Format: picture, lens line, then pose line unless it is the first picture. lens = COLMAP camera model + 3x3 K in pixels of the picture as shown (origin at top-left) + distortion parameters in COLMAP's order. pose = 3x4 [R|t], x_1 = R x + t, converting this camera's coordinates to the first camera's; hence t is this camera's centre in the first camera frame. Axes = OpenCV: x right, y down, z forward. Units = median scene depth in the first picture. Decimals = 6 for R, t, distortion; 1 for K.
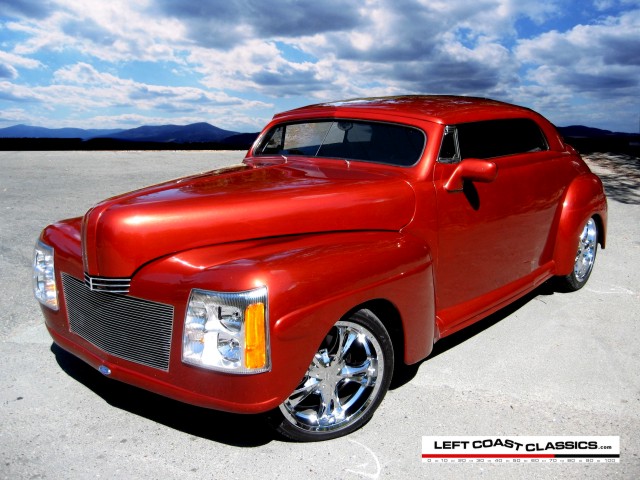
lens RADIAL K [[666.1, 0, 318.6], [0, 666.1, 225.9], [0, 0, 1]] dist [-0.144880, 0.010875]
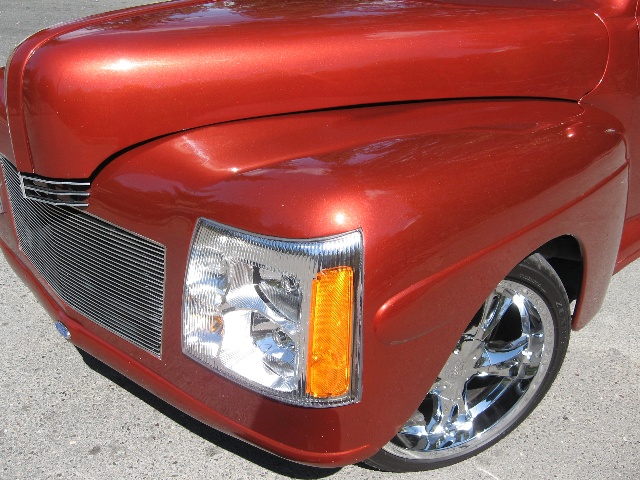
lens RADIAL K [[666.1, 0, 318.6], [0, 666.1, 225.9], [0, 0, 1]] dist [-0.144880, 0.010875]
pose [[0.996281, 0.048013, -0.071550, -0.064747], [-0.030056, 0.971858, 0.233643, -0.012194], [0.080755, -0.230623, 0.969686, 0.493318]]
